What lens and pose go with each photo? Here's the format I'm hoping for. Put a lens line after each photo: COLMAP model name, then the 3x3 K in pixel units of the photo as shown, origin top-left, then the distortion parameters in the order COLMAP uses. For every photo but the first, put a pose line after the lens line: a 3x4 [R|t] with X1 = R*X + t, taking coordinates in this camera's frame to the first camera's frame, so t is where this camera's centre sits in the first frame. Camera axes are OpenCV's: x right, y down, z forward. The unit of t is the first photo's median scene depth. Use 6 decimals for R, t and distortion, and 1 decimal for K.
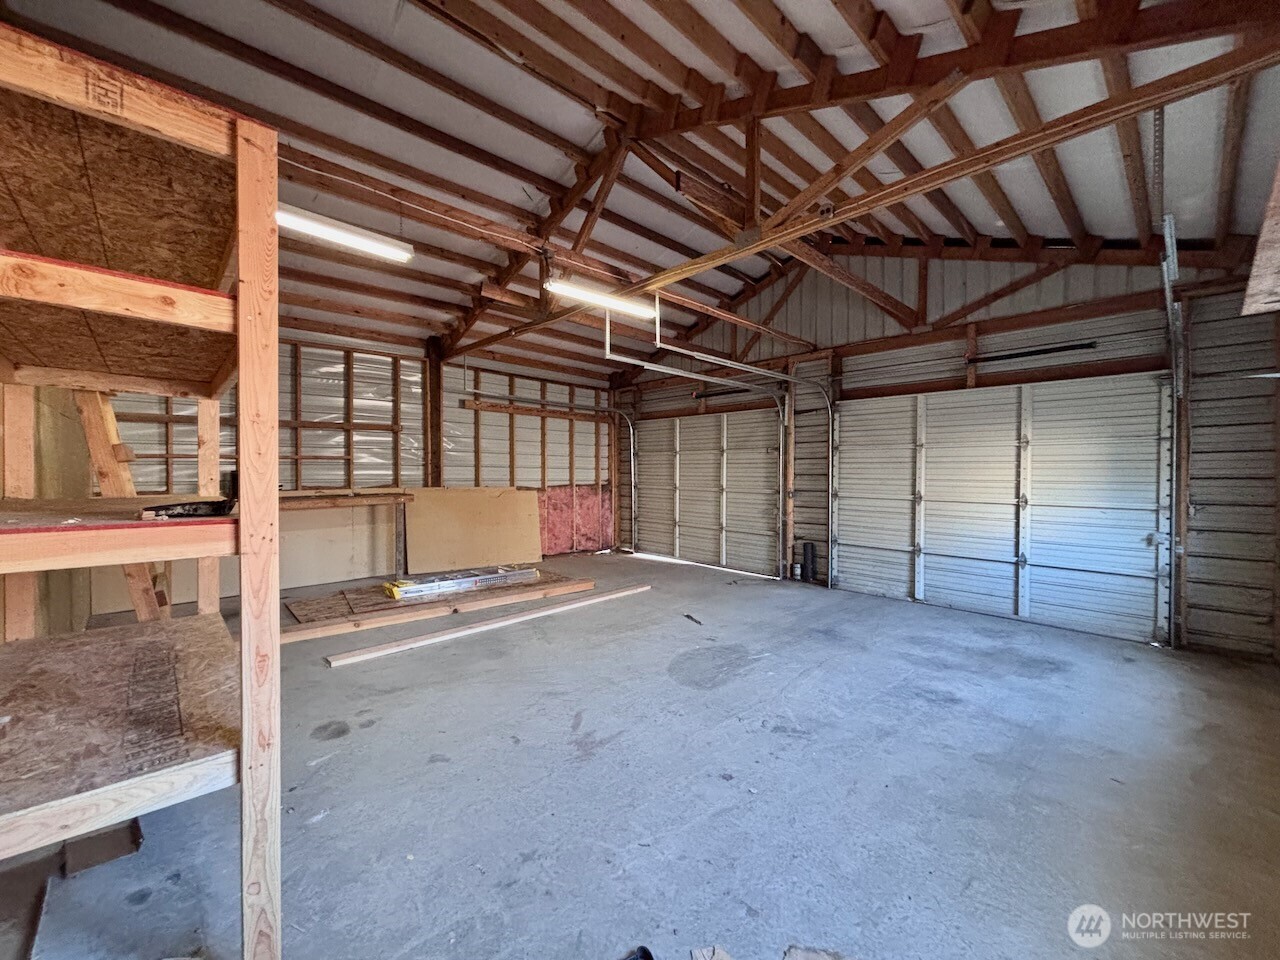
lens RADIAL K [[518.4, 0, 637.4], [0, 518.4, 480.2], [0, 0, 1]] dist [0.002226, 0.003137]
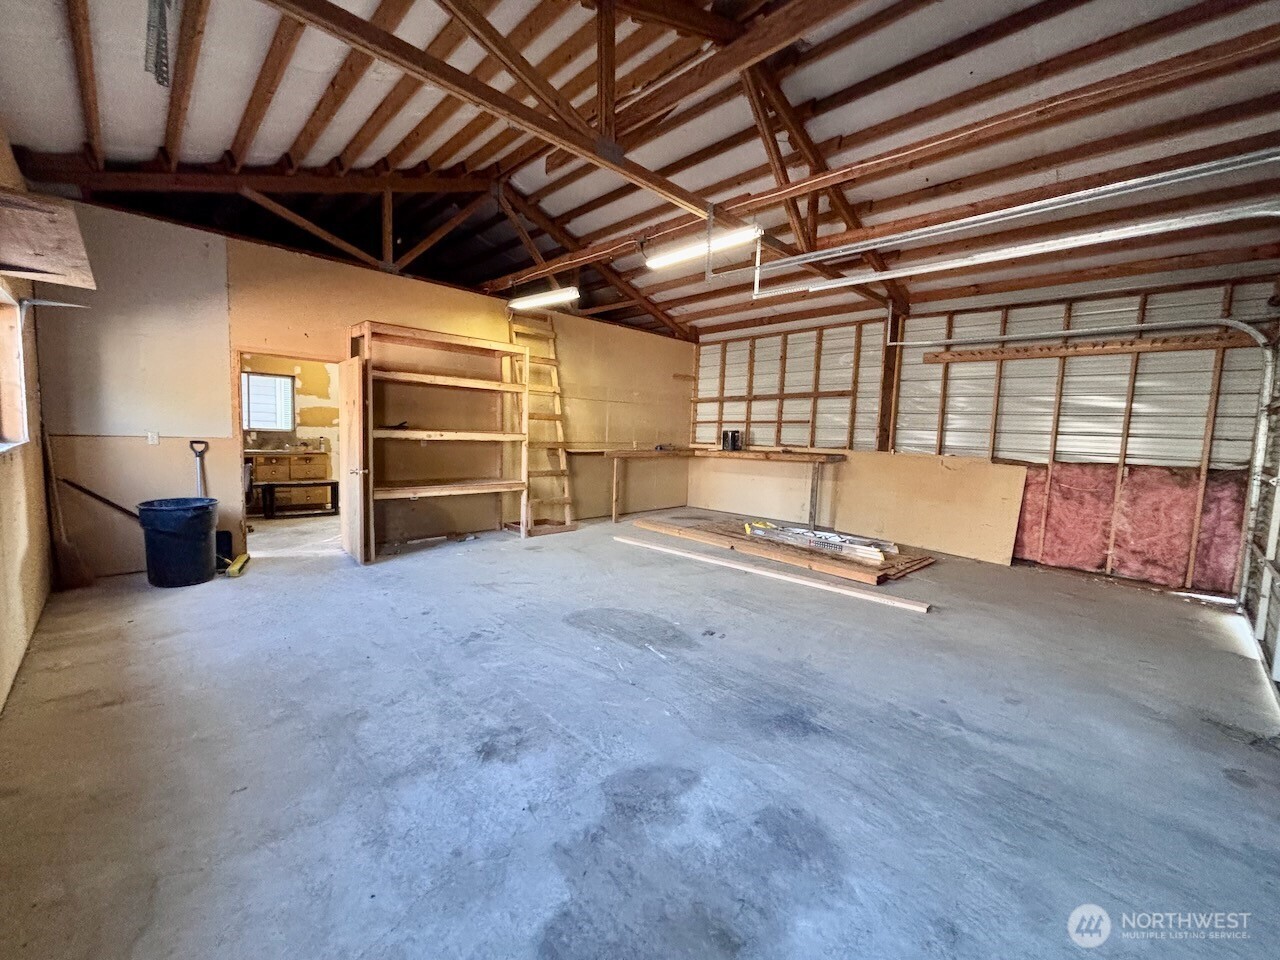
lens RADIAL K [[518.4, 0, 637.7], [0, 518.4, 478.4], [0, 0, 1]] dist [0.002226, 0.003137]
pose [[0.024140, 0.089769, -0.995670, 0.962527], [-0.052589, 0.994695, 0.088406, 0.003321], [0.998324, 0.050228, 0.028732, 0.893681]]
